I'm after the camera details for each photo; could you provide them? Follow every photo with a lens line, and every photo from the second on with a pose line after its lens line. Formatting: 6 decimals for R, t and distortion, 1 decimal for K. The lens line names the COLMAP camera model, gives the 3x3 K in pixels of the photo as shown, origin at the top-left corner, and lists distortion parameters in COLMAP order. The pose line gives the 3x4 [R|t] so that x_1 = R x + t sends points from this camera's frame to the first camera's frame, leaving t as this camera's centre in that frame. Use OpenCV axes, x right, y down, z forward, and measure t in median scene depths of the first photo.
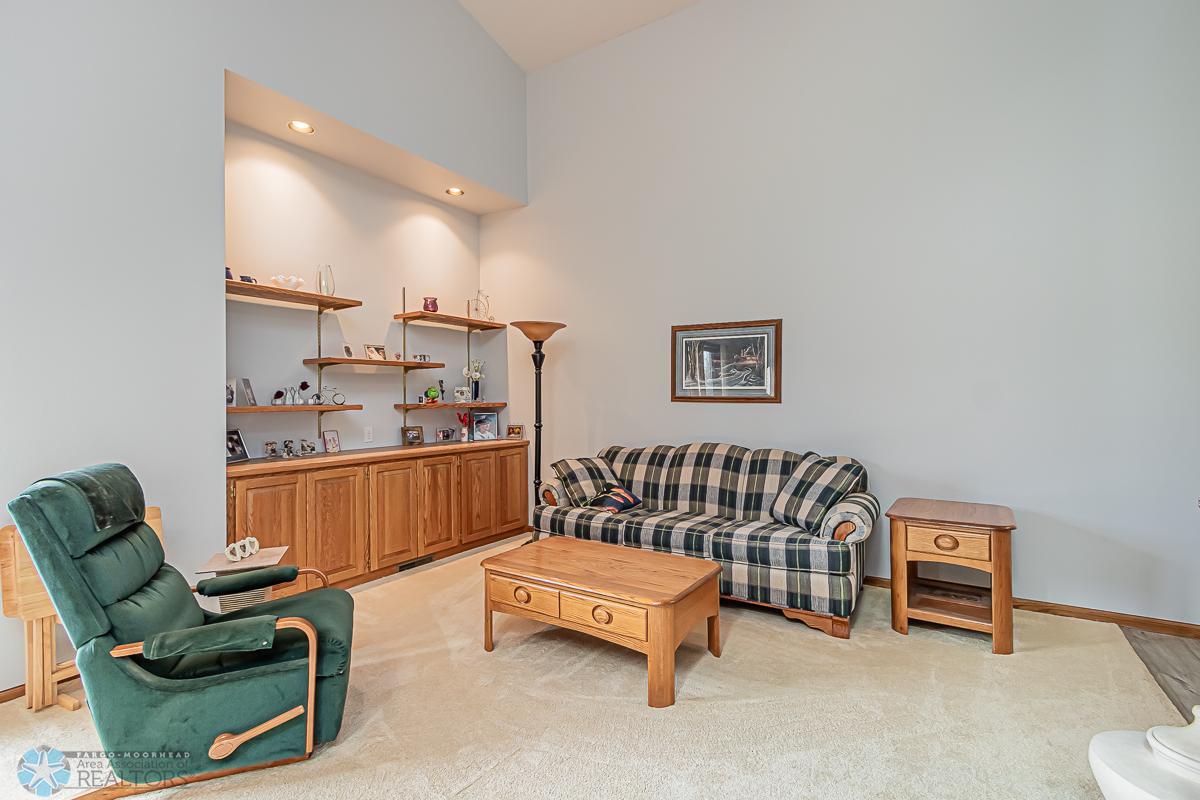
lens RADIAL K [[557.4, 0, 600.6], [0, 557.4, 404.2], [0, 0, 1]] dist [-0.001839, -0.000697]
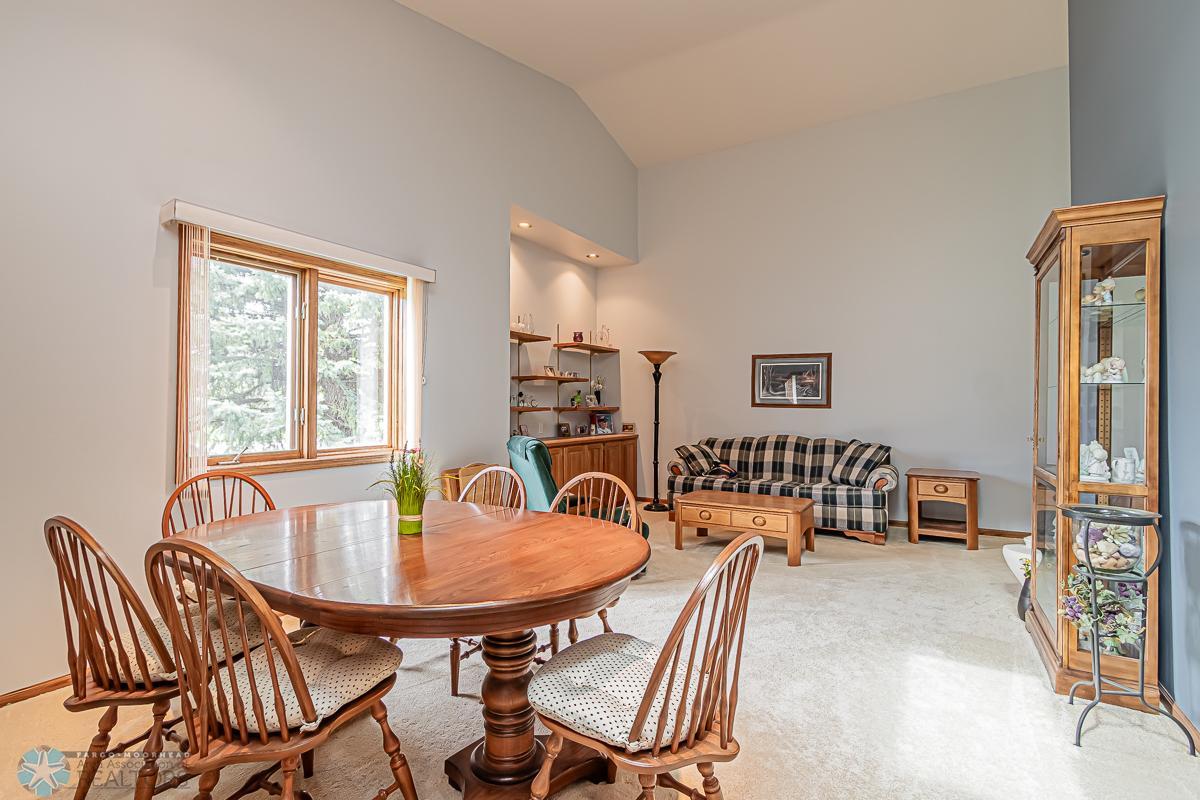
lens RADIAL K [[557.4, 0, 603.0], [0, 557.4, 404.6], [0, 0, 1]] dist [-0.001839, -0.000697]
pose [[0.999650, 0.007933, 0.025224, -0.327831], [-0.007680, 0.999920, -0.010097, 0.007631], [-0.025302, 0.009899, 0.999631, -0.487803]]
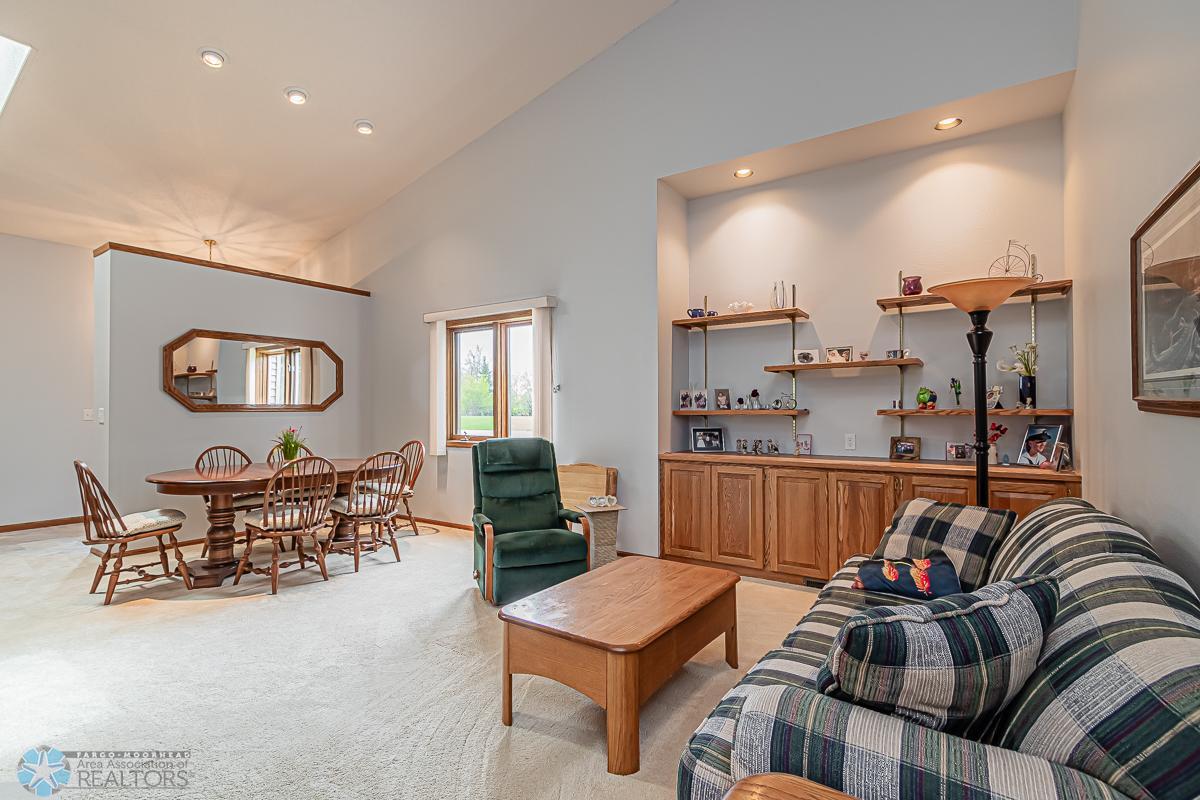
lens RADIAL K [[557.4, 0, 601.8], [0, 557.4, 399.6], [0, 0, 1]] dist [-0.001839, -0.000697]
pose [[-0.026422, -0.005723, -0.999635, 0.603741], [-0.002183, 0.999982, -0.005668, -0.011579], [0.999649, 0.002033, -0.026434, 0.678907]]
